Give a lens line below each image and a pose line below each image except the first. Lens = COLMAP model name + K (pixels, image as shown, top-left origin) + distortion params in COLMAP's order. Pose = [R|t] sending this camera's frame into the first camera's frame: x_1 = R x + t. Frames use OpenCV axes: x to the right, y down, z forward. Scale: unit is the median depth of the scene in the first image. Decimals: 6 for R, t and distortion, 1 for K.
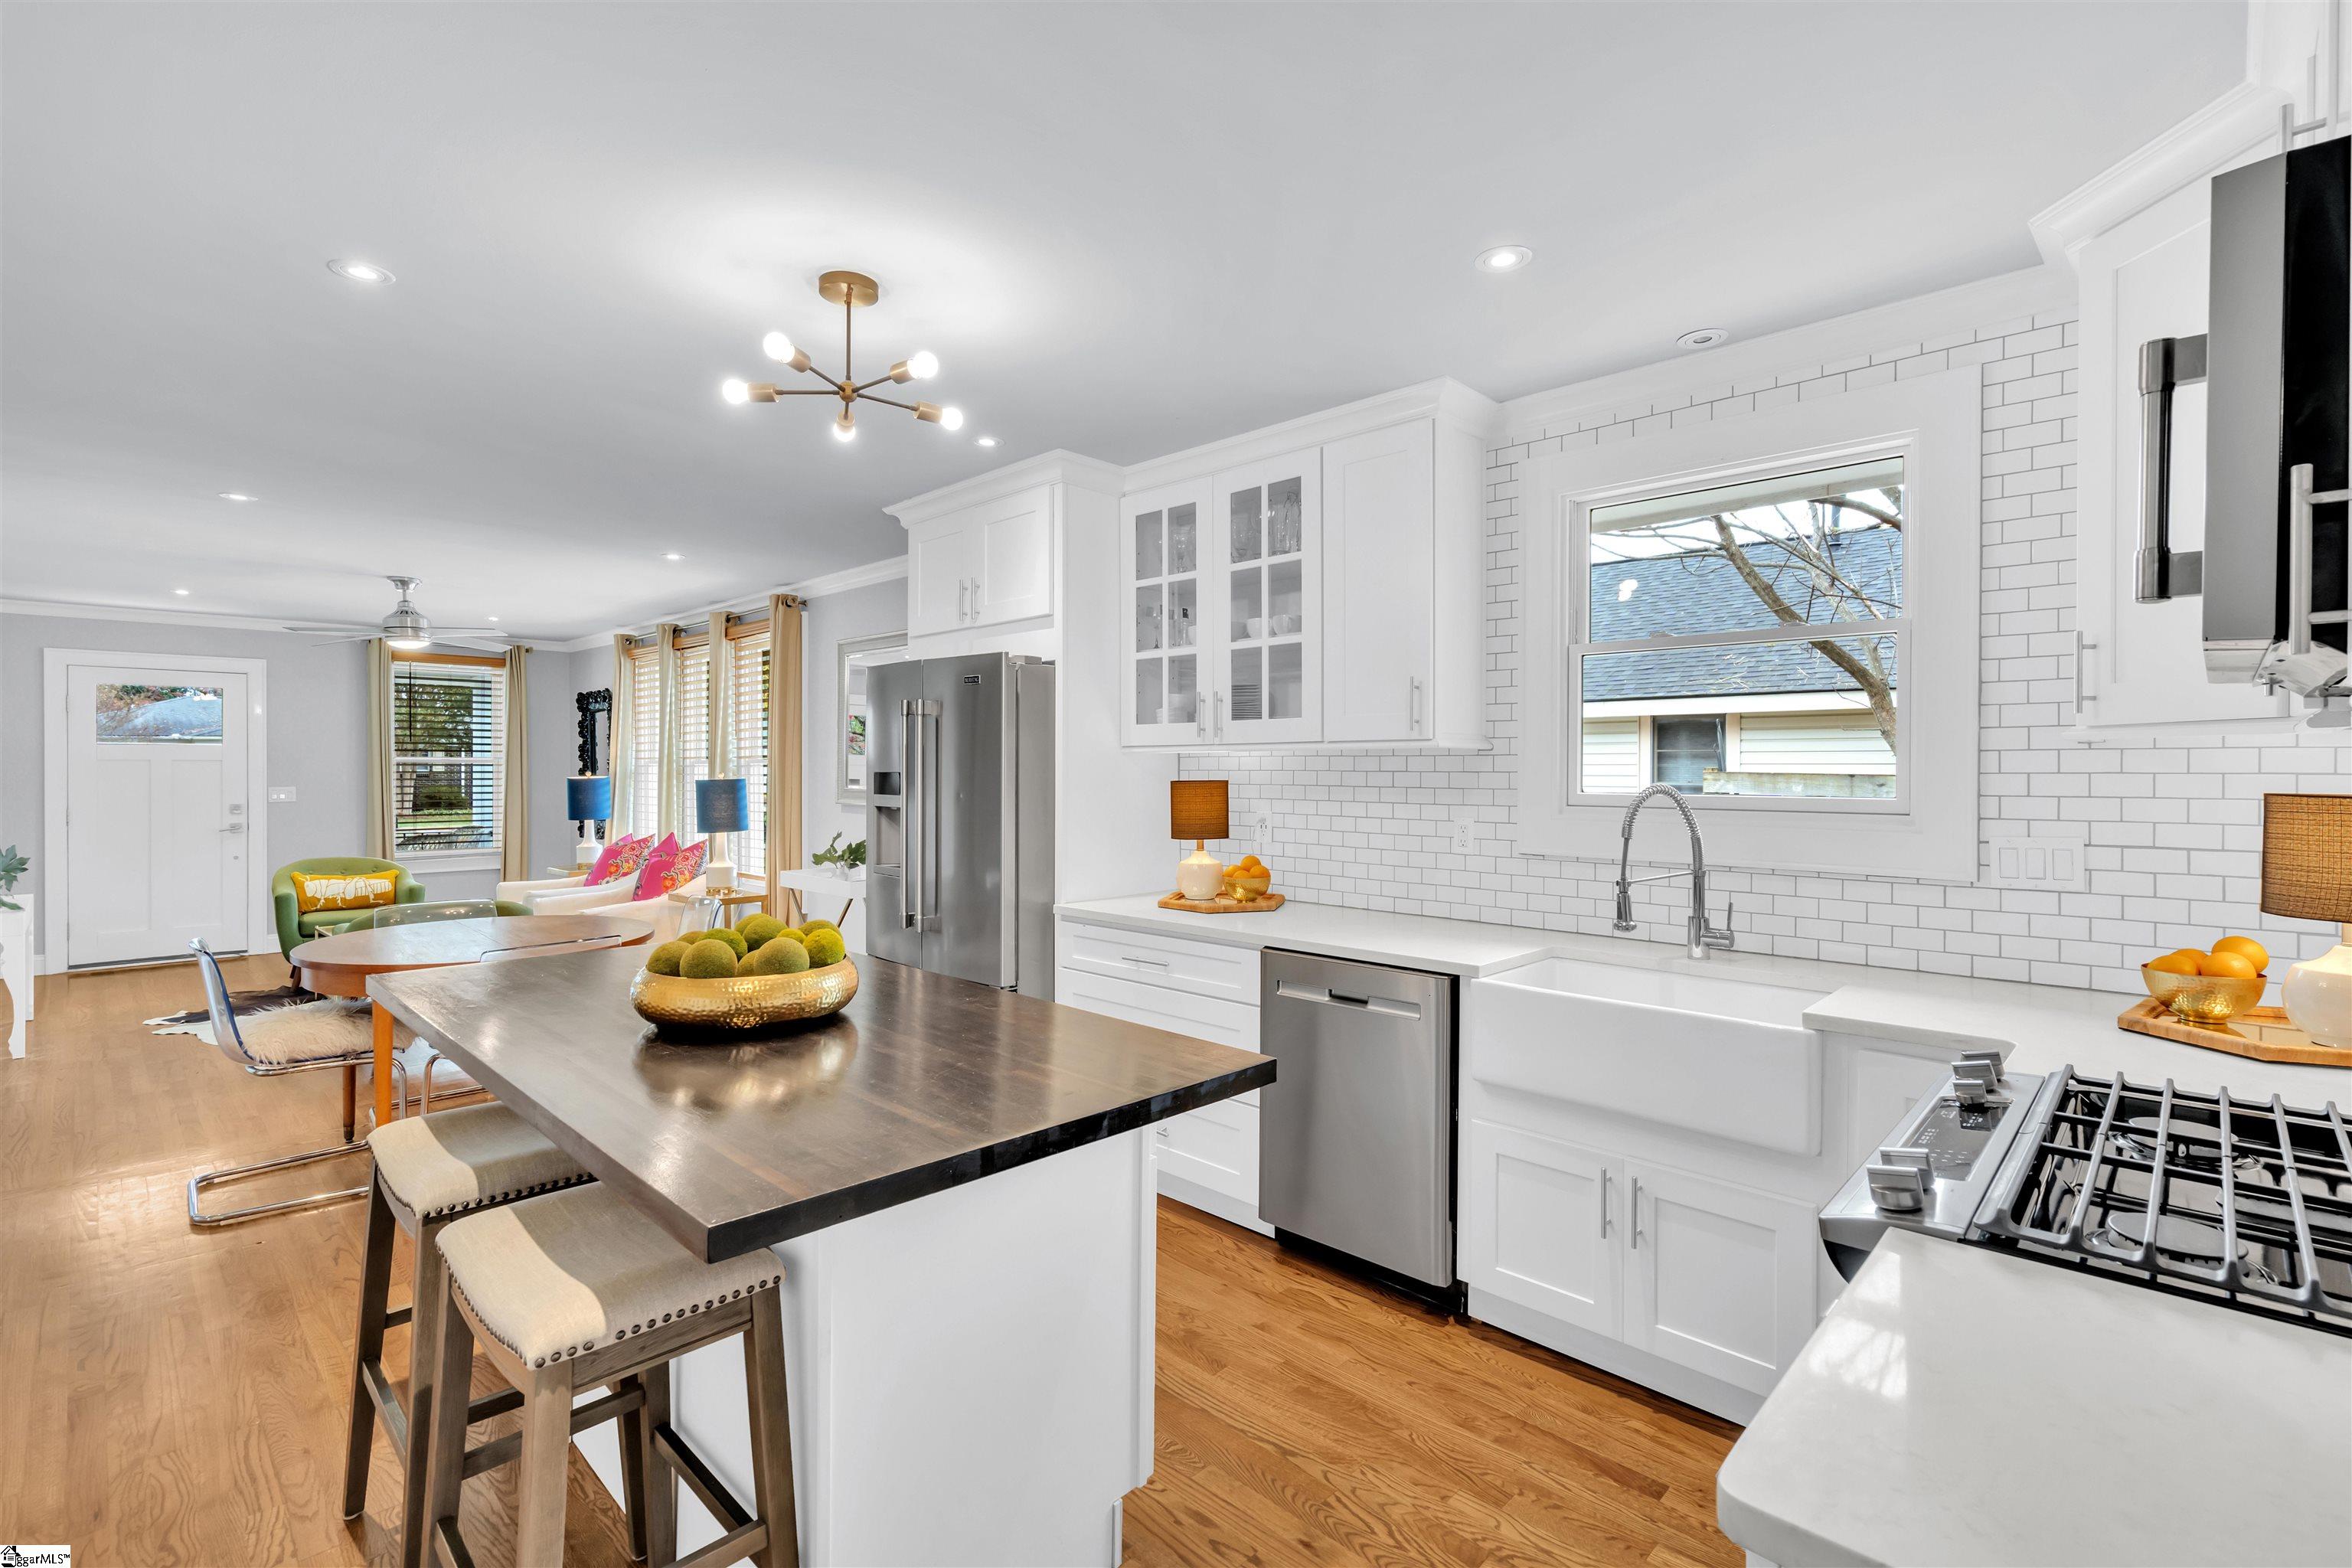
lens RADIAL K [[1074.9, 0, 1171.2], [0, 1074.9, 778.6], [0, 0, 1]] dist [-0.000882, 0.000207]
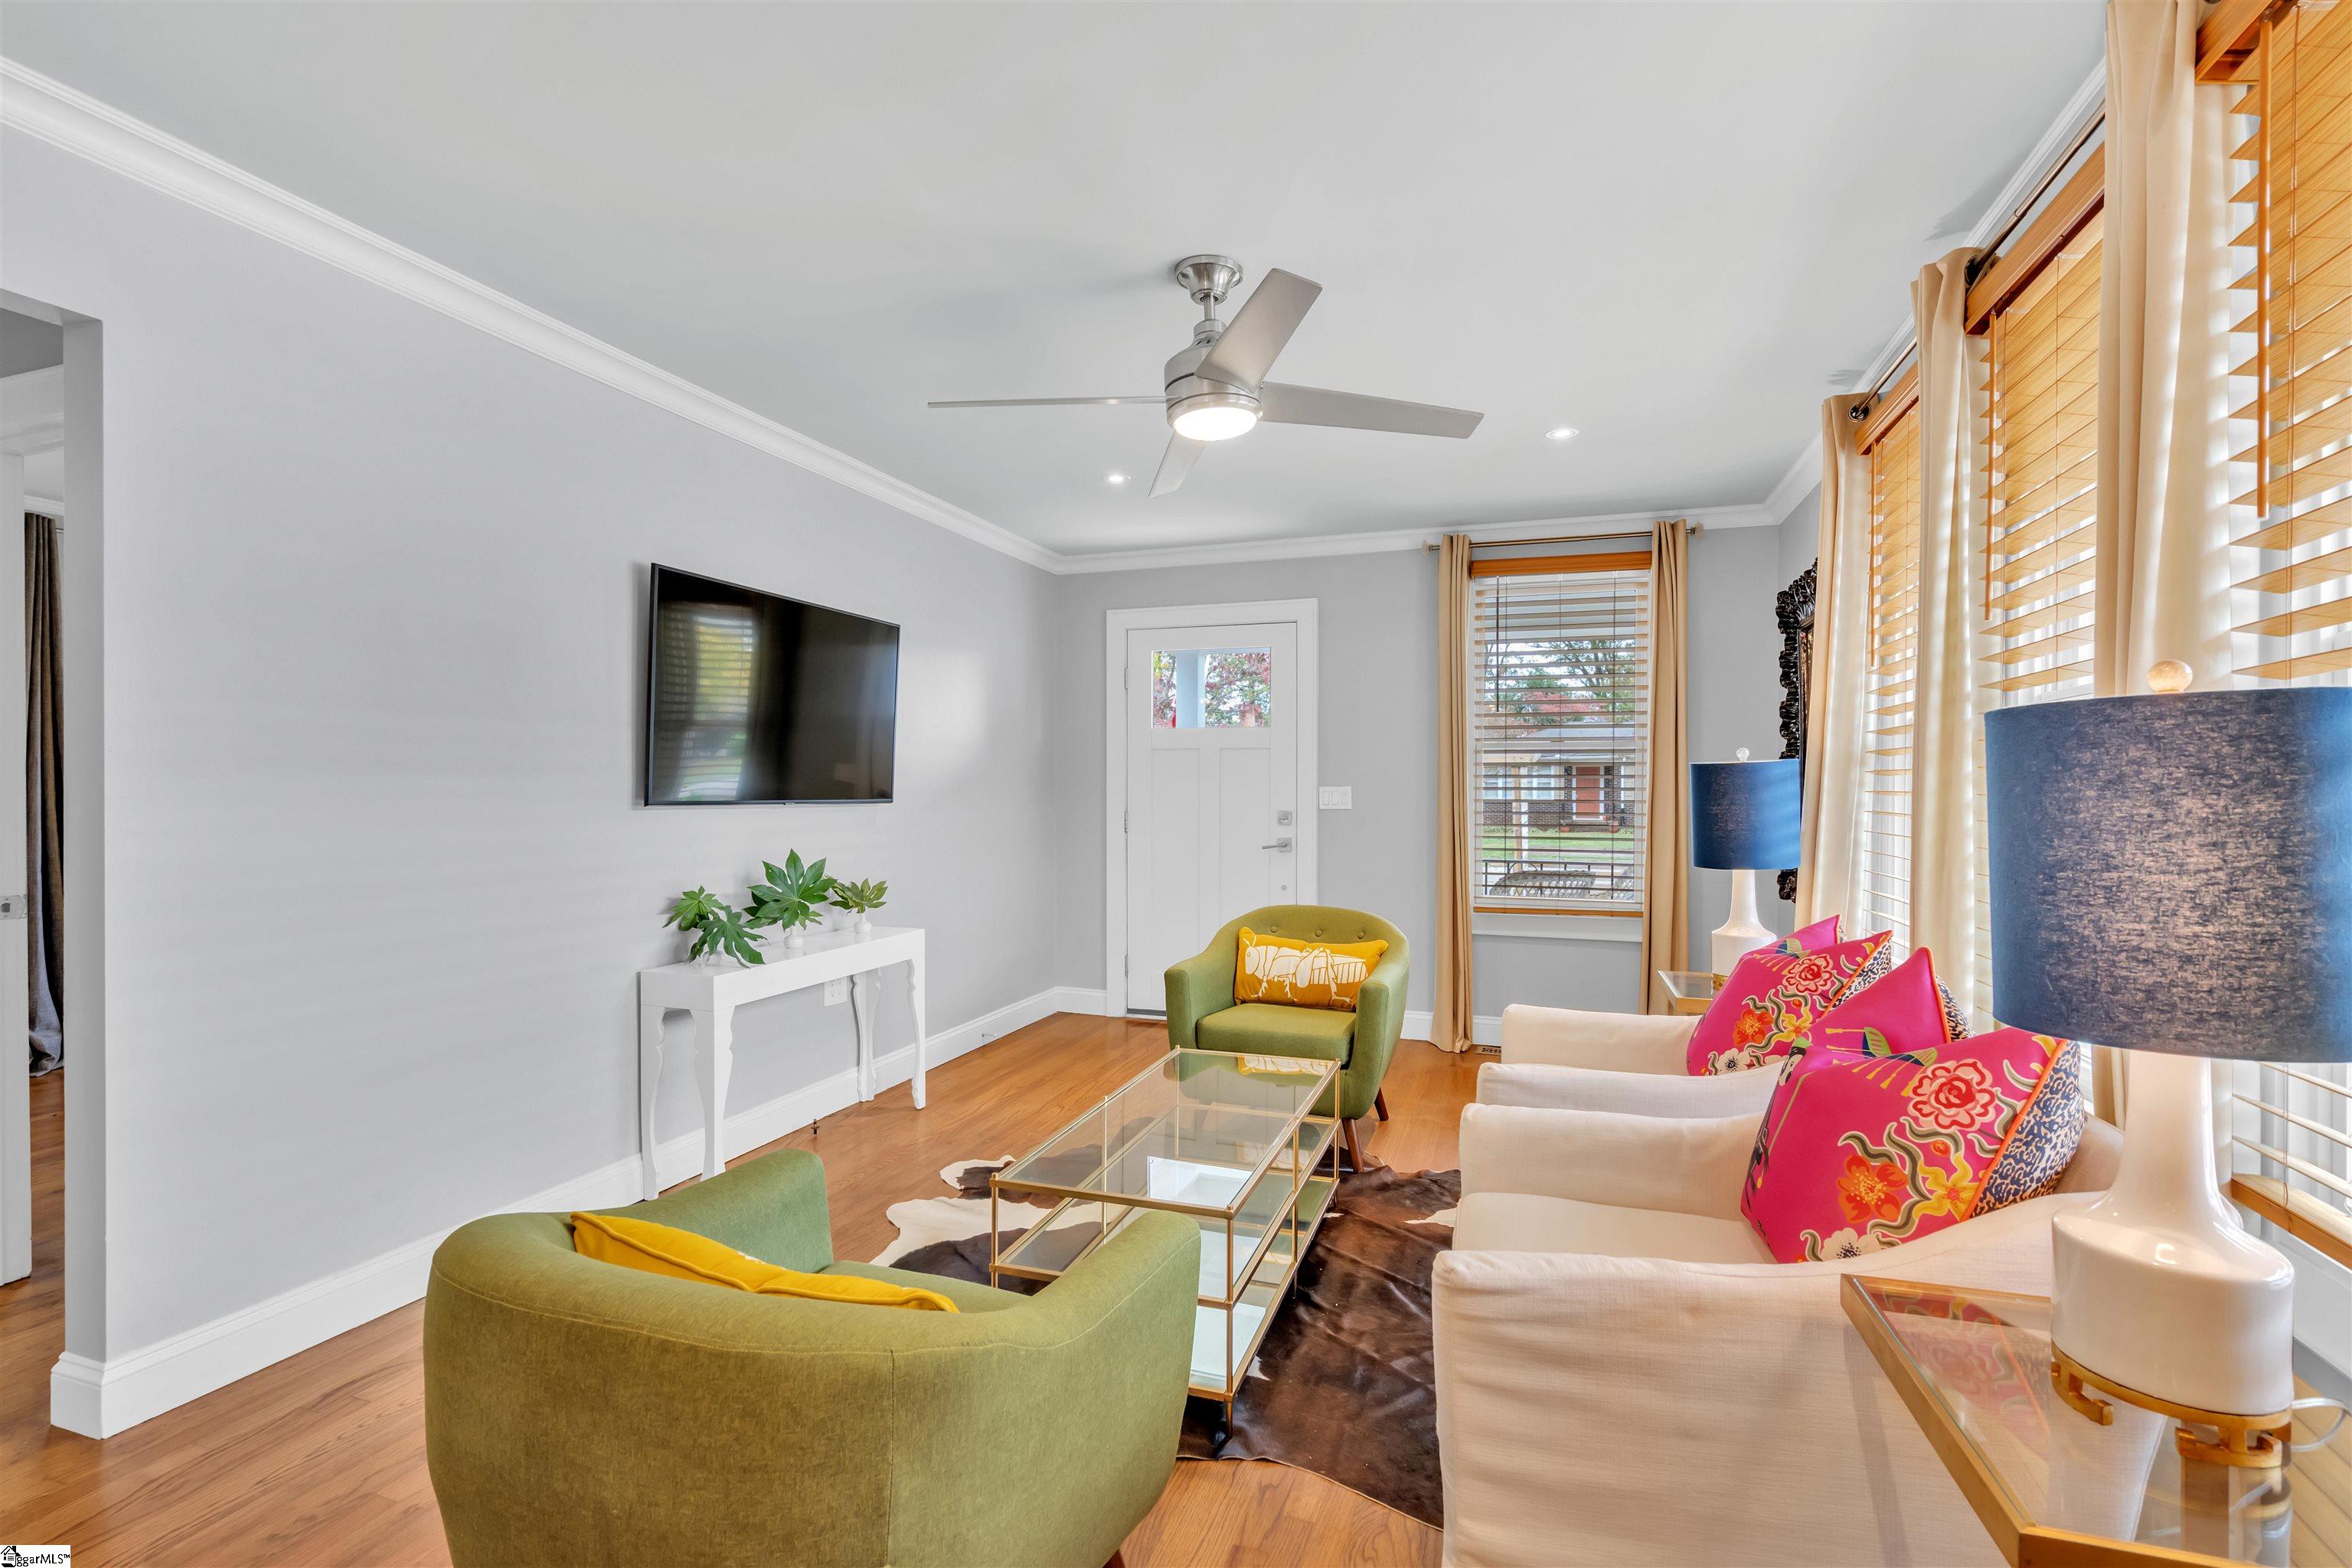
lens RADIAL K [[1074.9, 0, 1171.2], [0, 1074.9, 778.6], [0, 0, 1]] dist [-0.000882, 0.000207]
pose [[0.420011, -0.005969, -0.907500, -0.262379], [-0.013453, 0.999828, -0.012803, 0.012595], [0.907419, 0.017586, 0.419858, 0.624380]]
